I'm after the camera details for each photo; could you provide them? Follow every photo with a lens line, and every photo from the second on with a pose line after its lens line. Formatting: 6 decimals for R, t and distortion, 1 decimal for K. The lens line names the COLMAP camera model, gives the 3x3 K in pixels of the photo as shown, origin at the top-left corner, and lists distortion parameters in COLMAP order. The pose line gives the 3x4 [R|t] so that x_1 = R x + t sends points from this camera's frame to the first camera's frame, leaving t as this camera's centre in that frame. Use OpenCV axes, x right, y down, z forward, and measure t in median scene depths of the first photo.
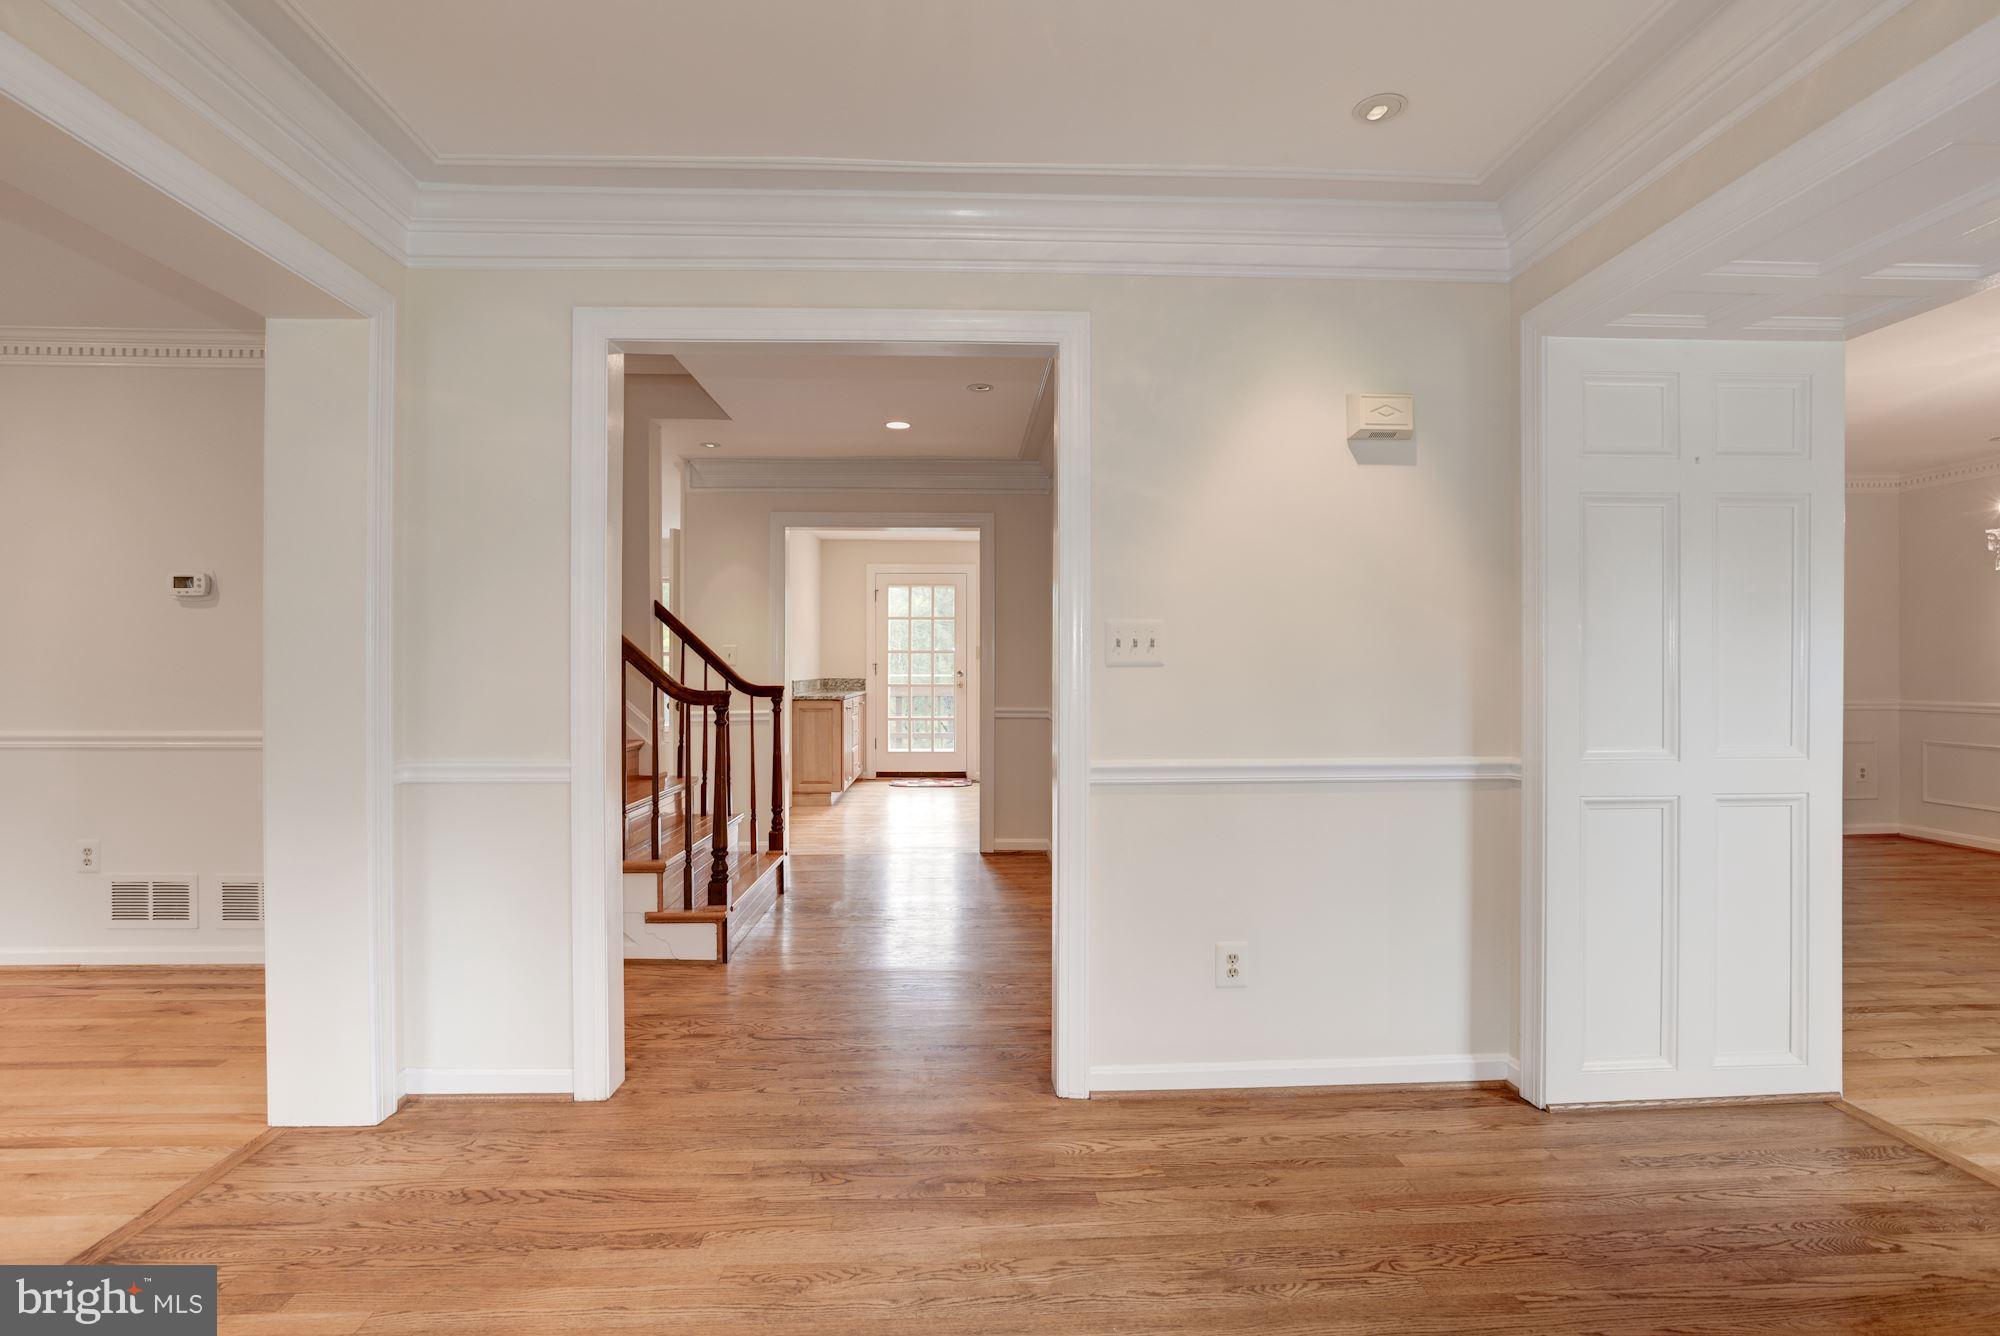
lens RADIAL K [[966.2, 0, 1001.4], [0, 966.2, 672.0], [0, 0, 1]] dist [-0.018936, 0.003538]
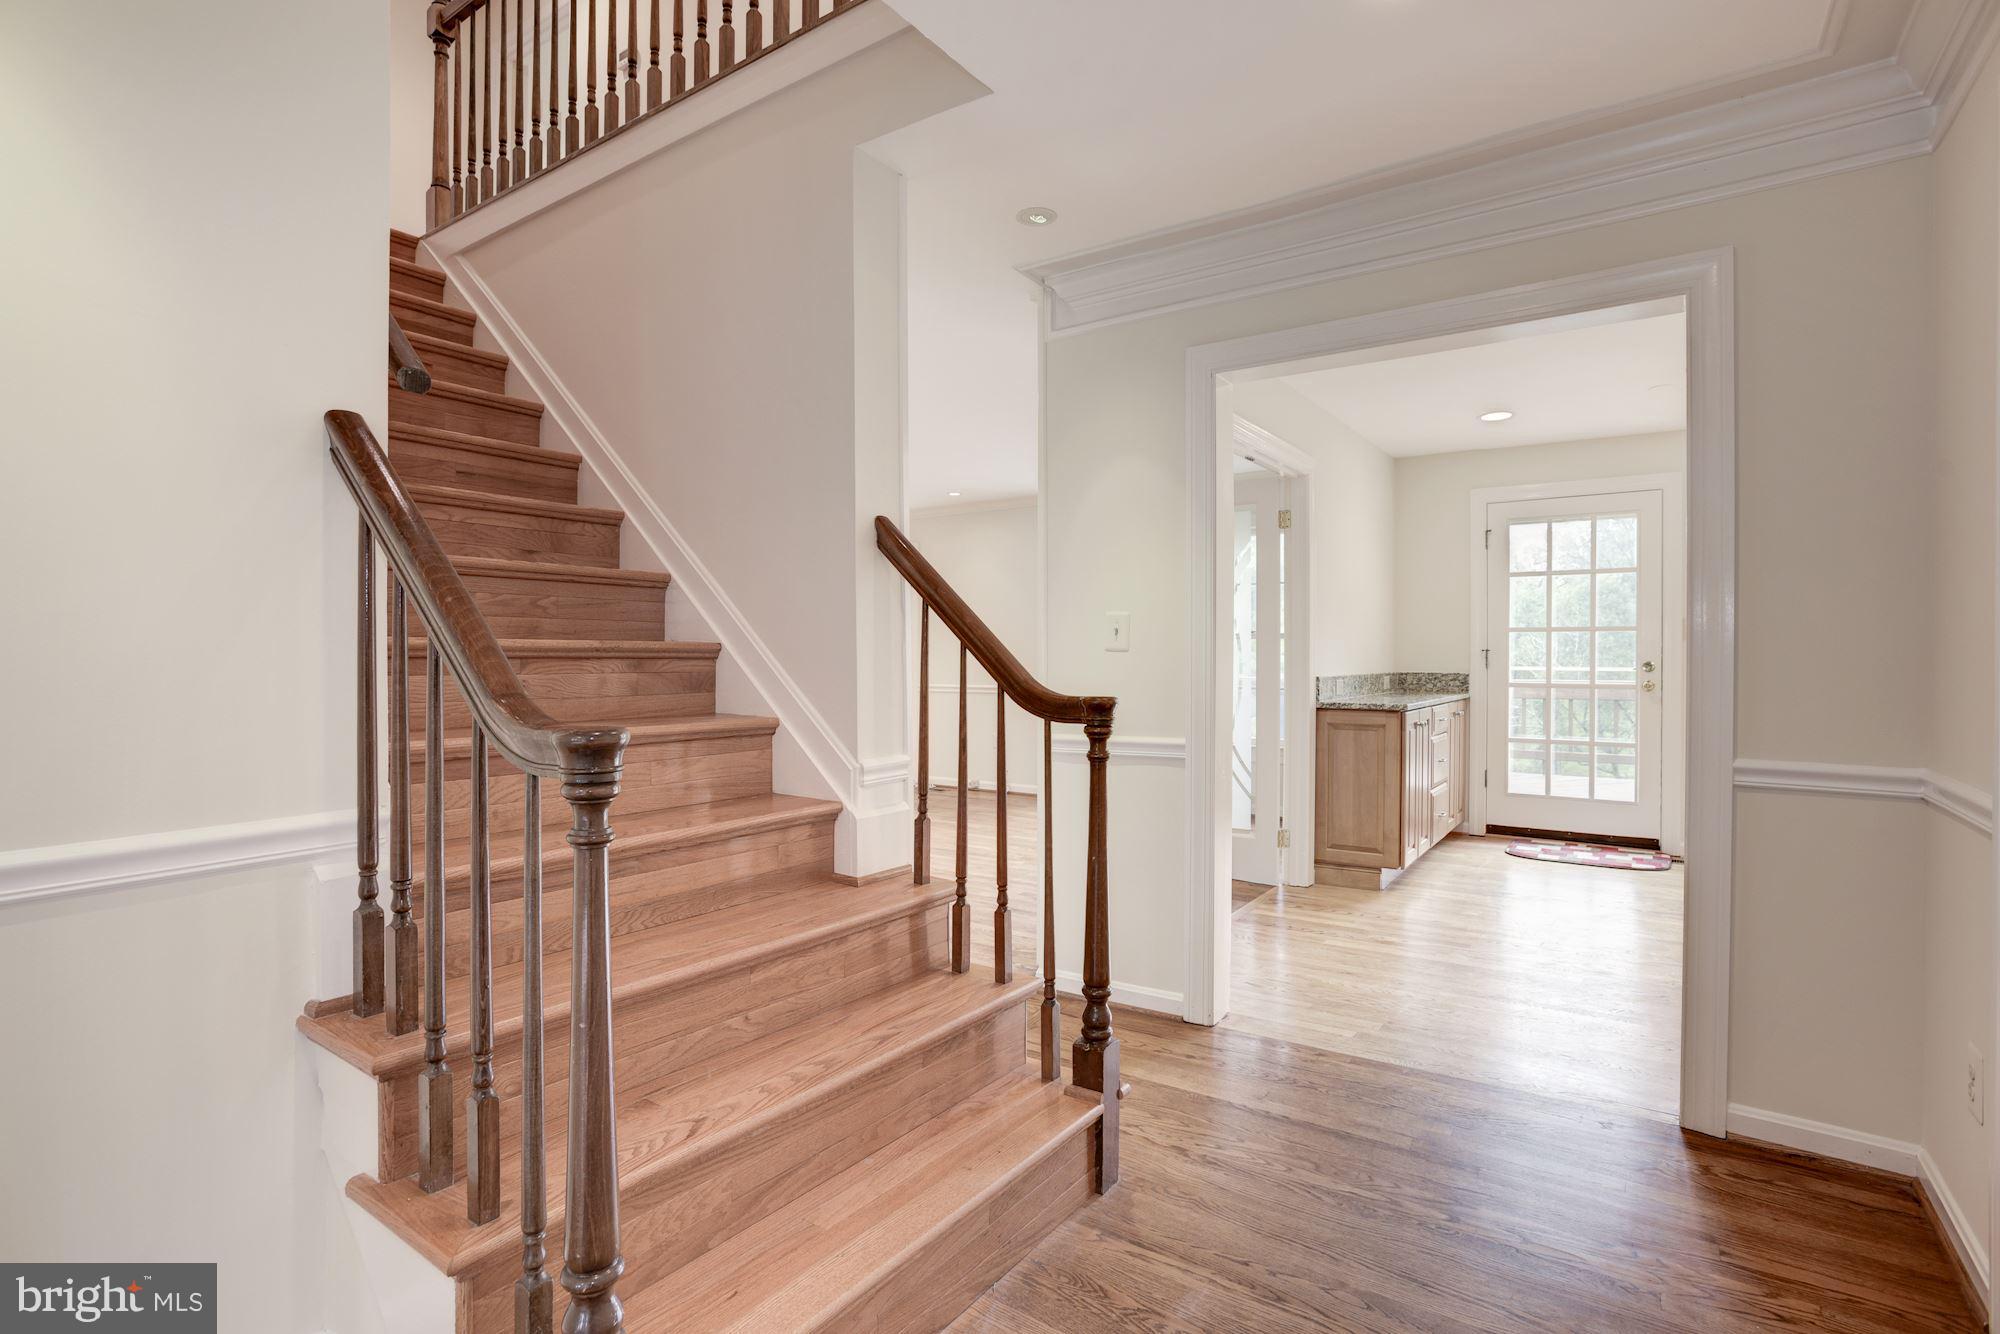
lens RADIAL K [[966.2, 0, 1006.5], [0, 966.2, 666.1], [0, 0, 1]] dist [-0.018936, 0.003538]
pose [[0.799947, 0.006402, -0.600036, -0.007326], [-0.003293, 0.999975, 0.006279, -0.001210], [0.600061, -0.003048, 0.799948, 0.392546]]
